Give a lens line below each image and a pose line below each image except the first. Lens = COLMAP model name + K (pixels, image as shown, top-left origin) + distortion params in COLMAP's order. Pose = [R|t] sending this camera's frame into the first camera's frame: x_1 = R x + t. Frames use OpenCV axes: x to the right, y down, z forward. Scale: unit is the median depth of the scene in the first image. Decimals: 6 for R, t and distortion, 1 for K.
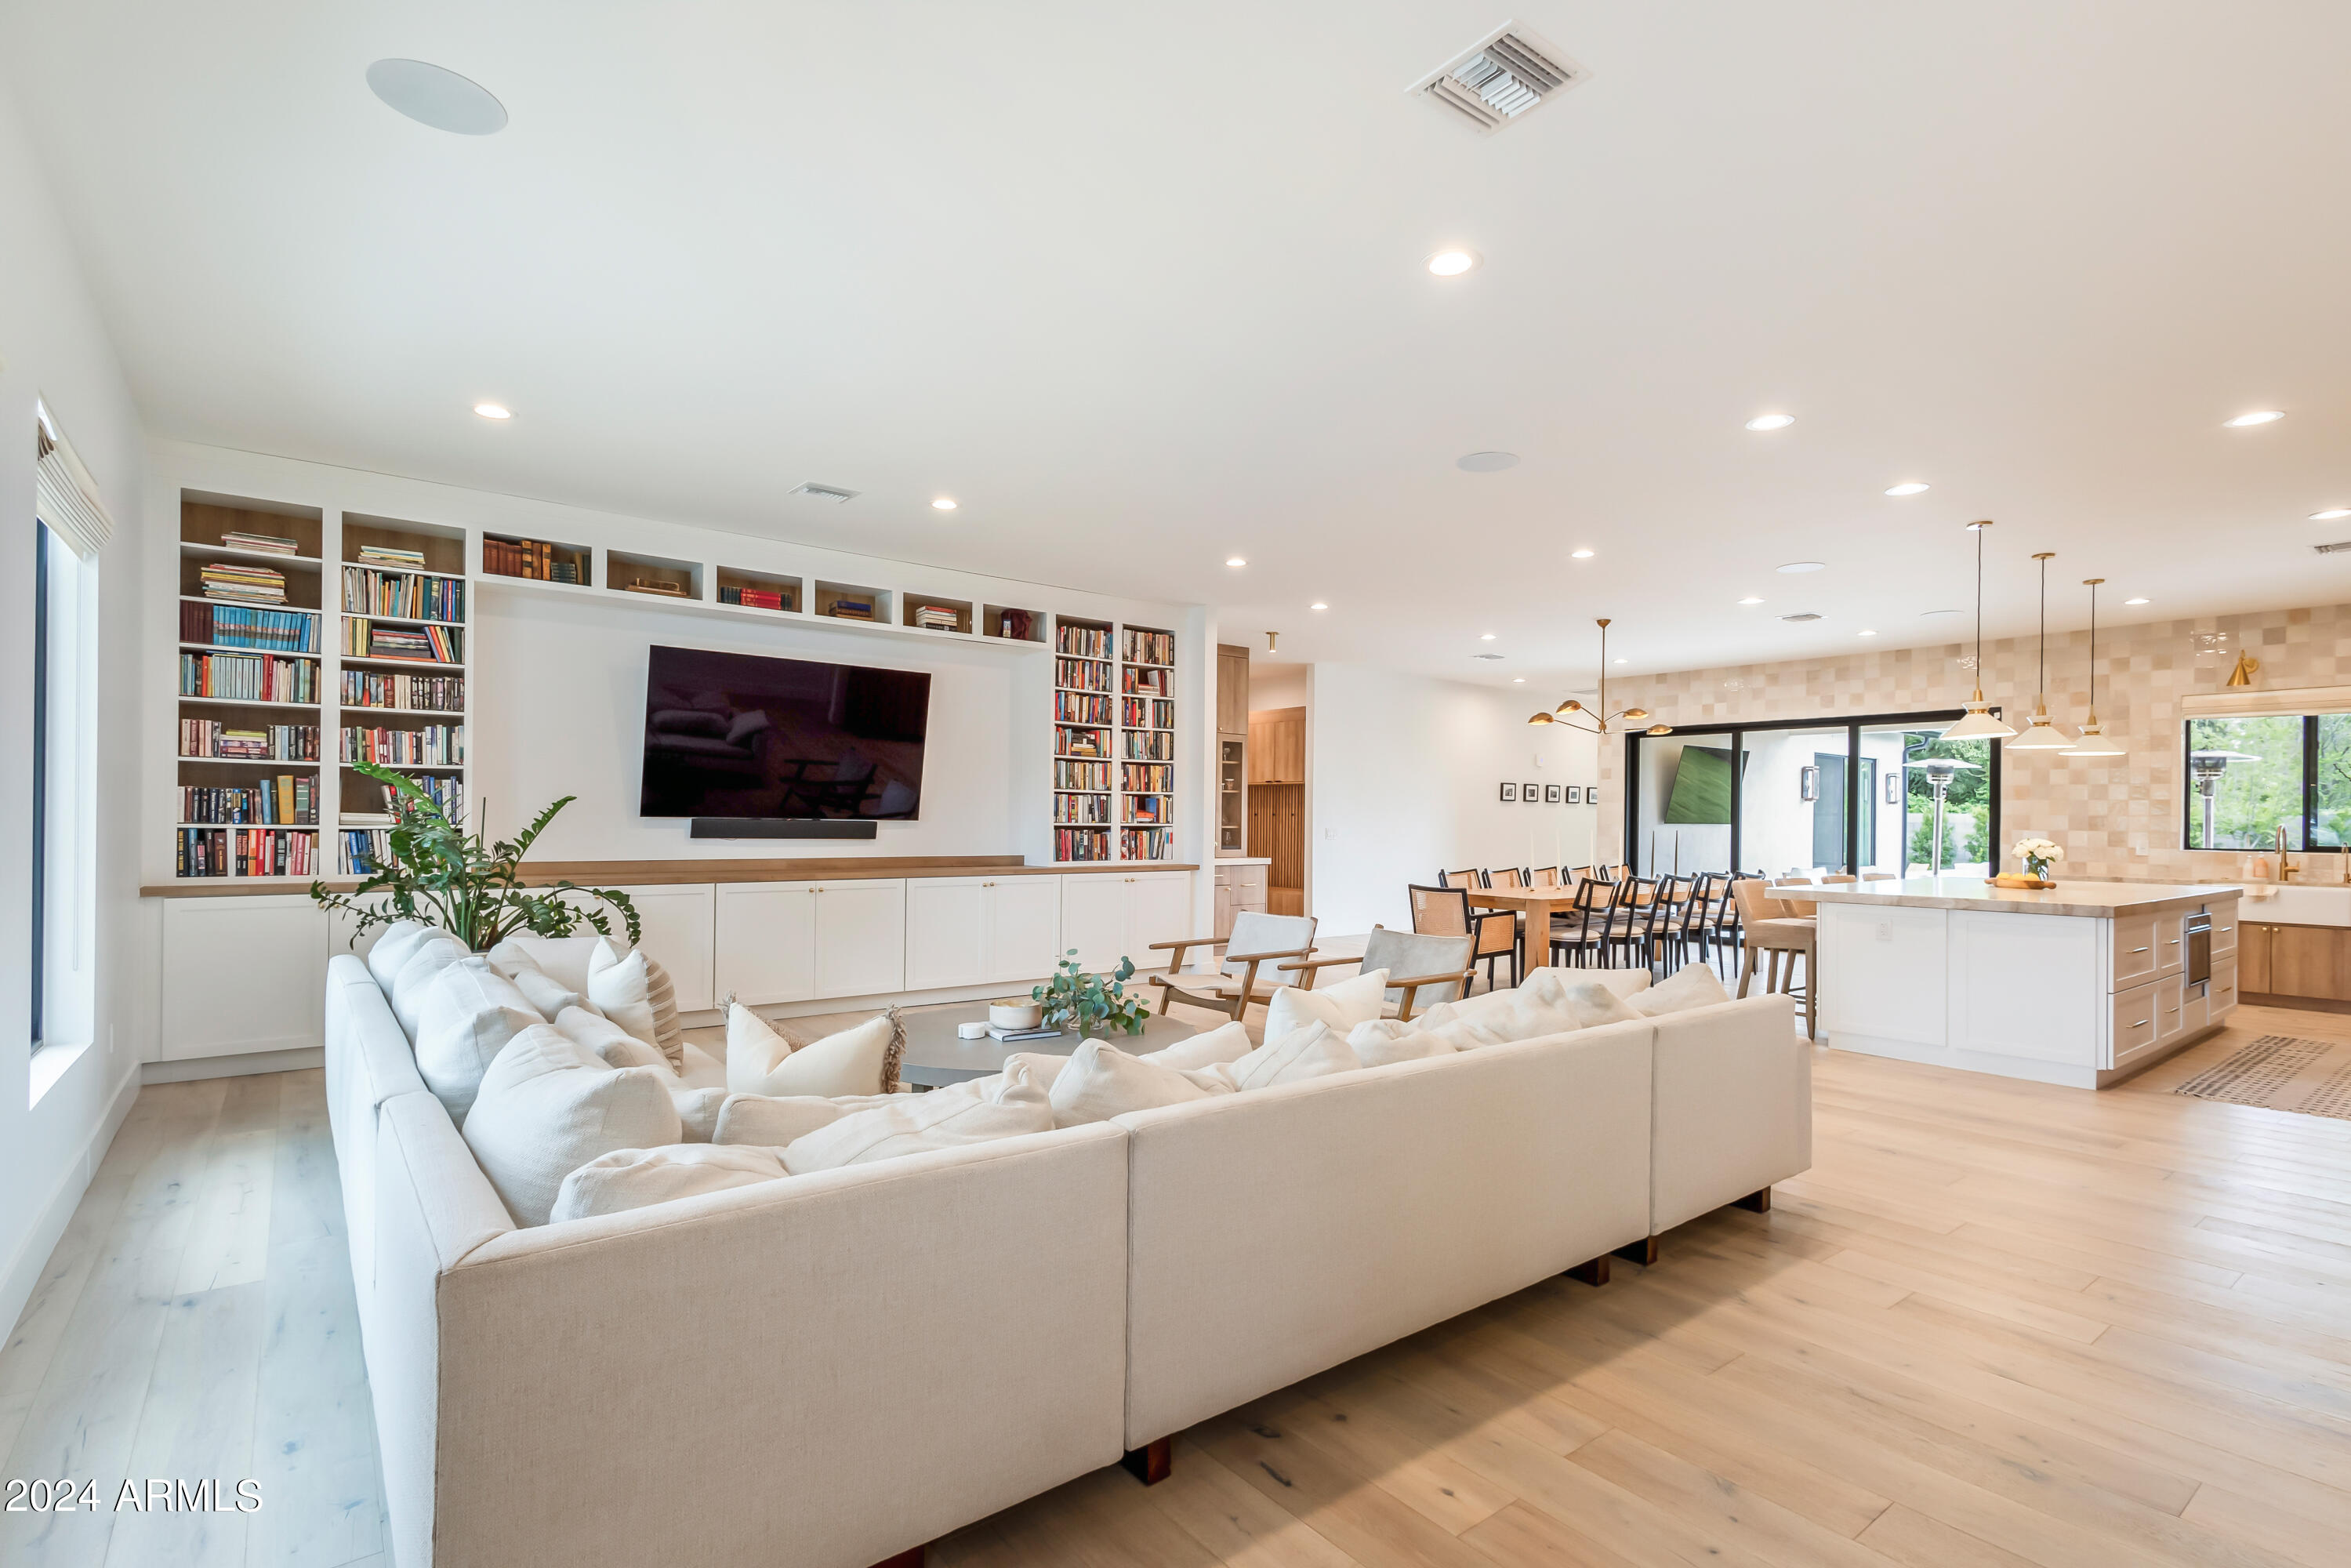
lens RADIAL K [[1121.0, 0, 1170.5], [0, 1121.0, 812.3], [0, 0, 1]] dist [0.008123, 0.000359]
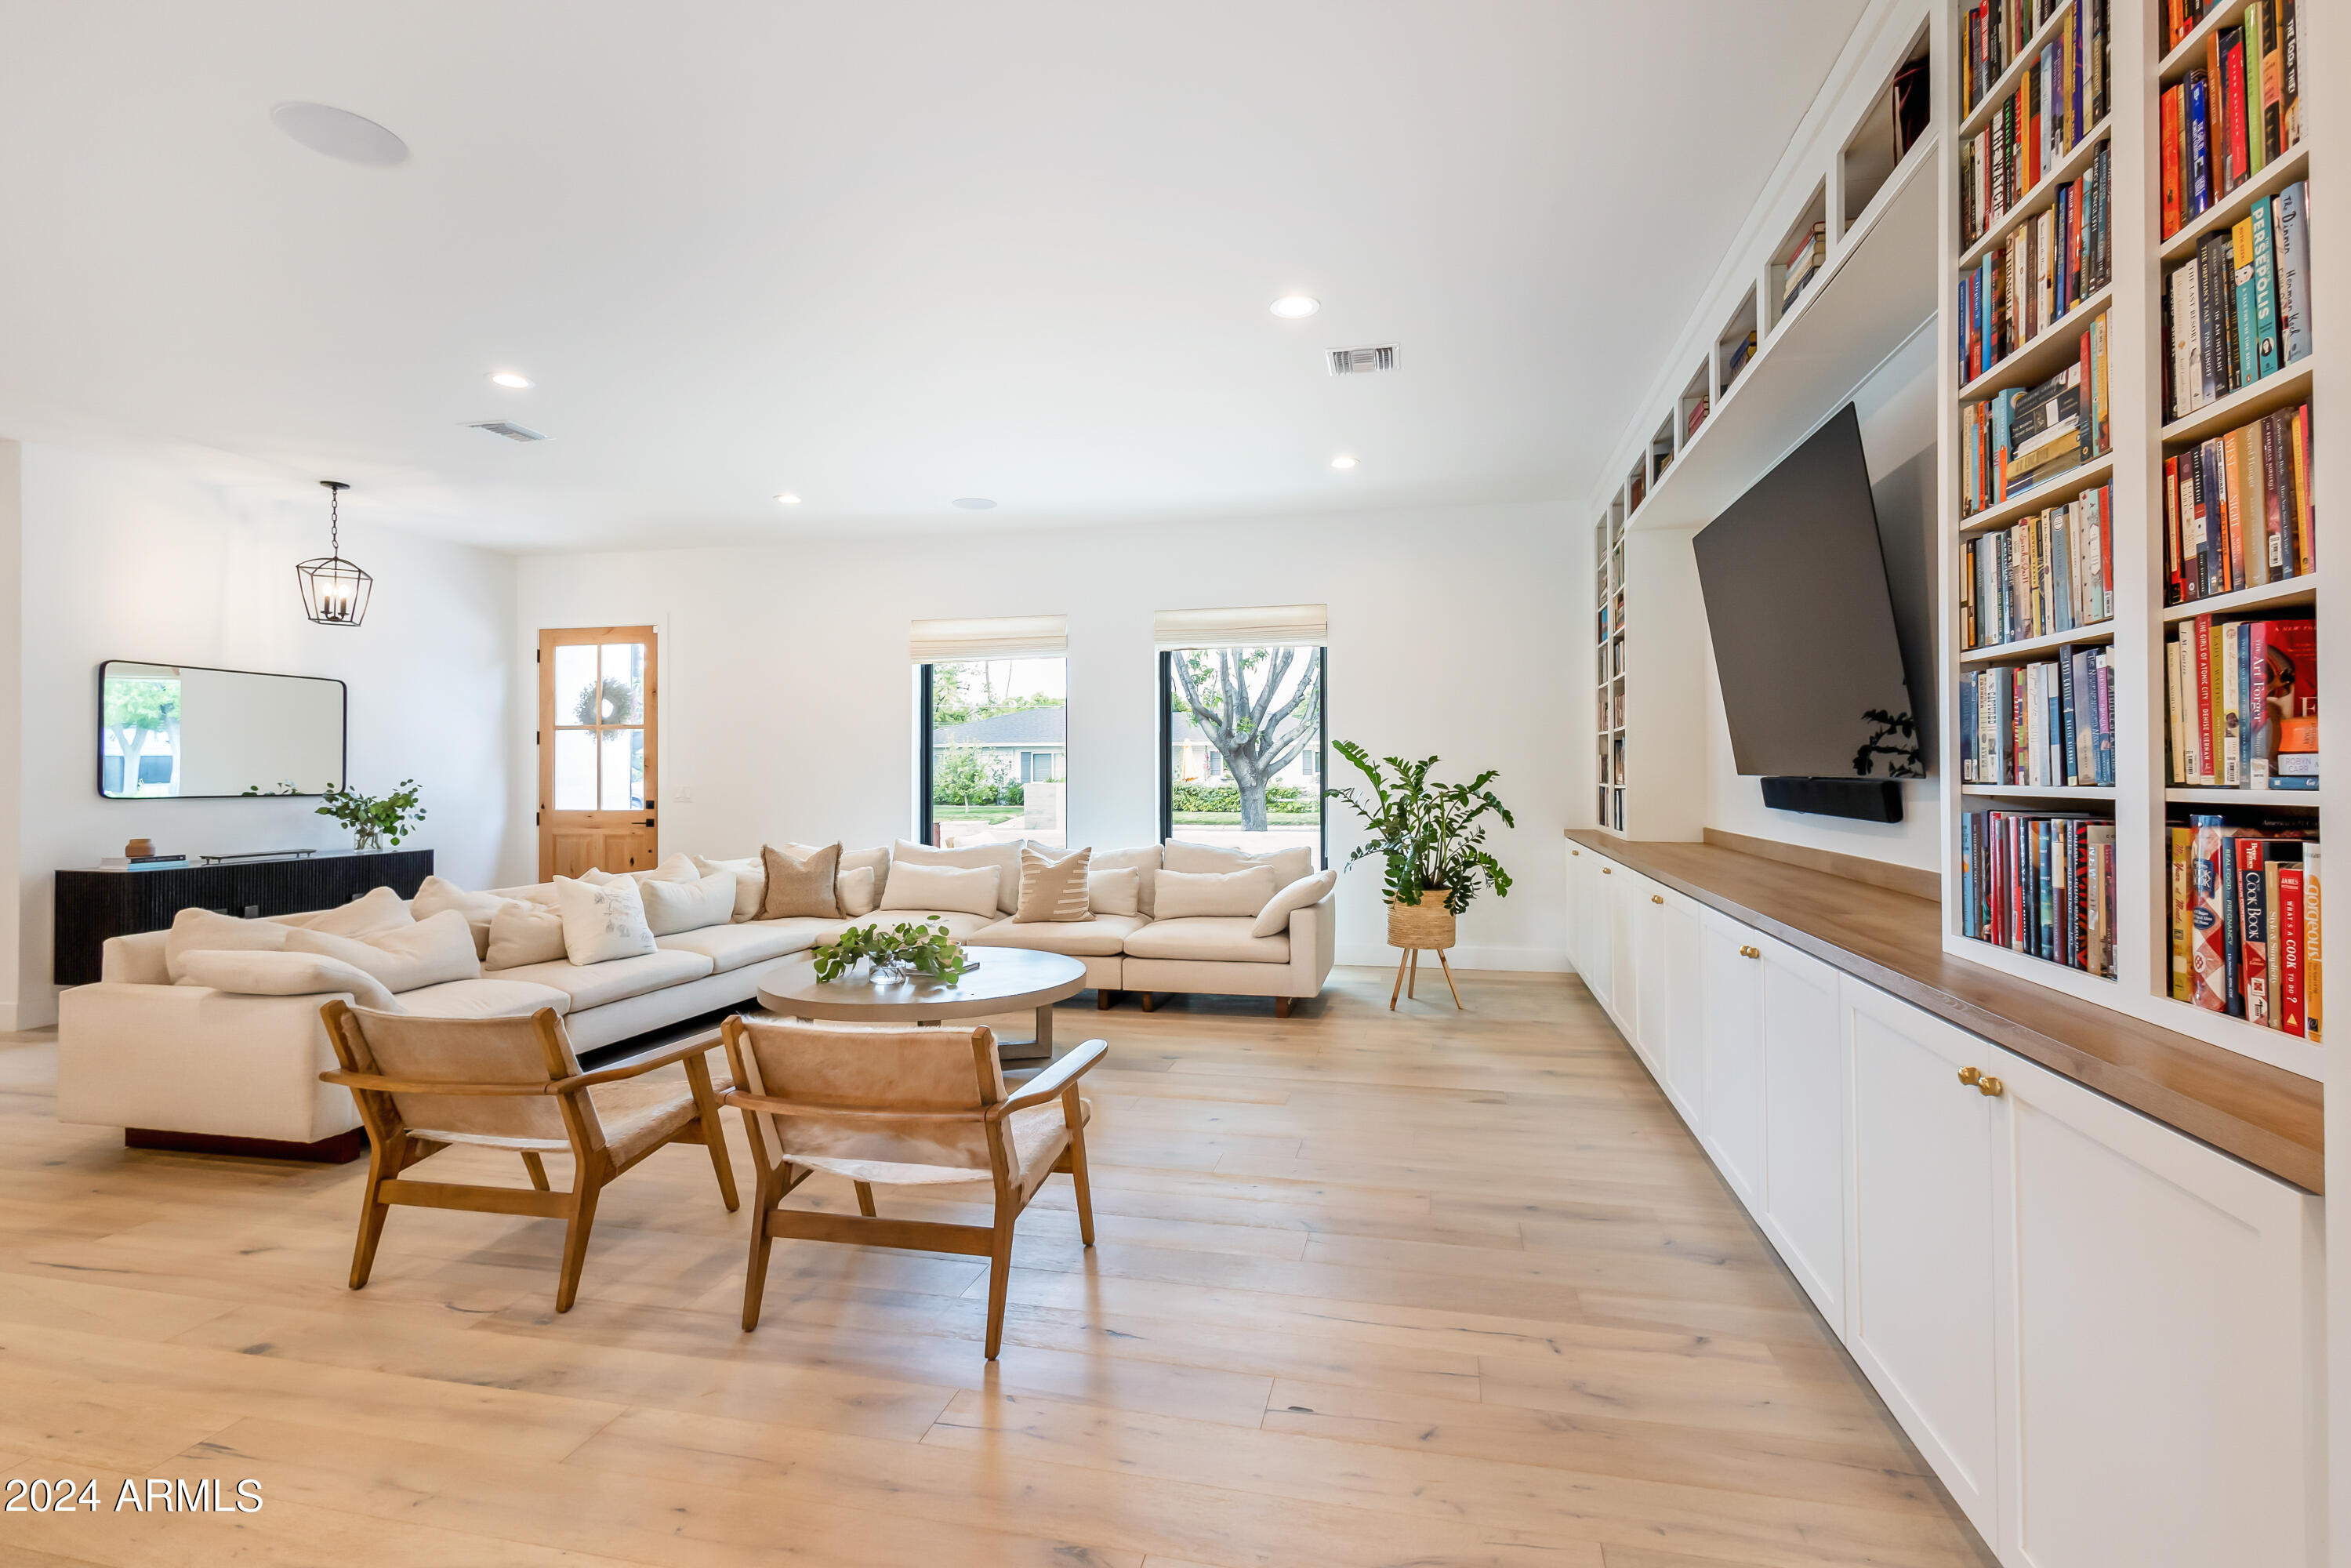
lens RADIAL K [[1107.6, 0, 1178.4], [0, 1107.6, 749.6], [0, 0, 1]] dist [0.010381, -0.000305]
pose [[-0.775721, -0.023459, -0.630640, 0.194882], [-0.002345, 0.999409, -0.034293, 0.010480], [0.631072, -0.025122, -0.775317, 1.075599]]
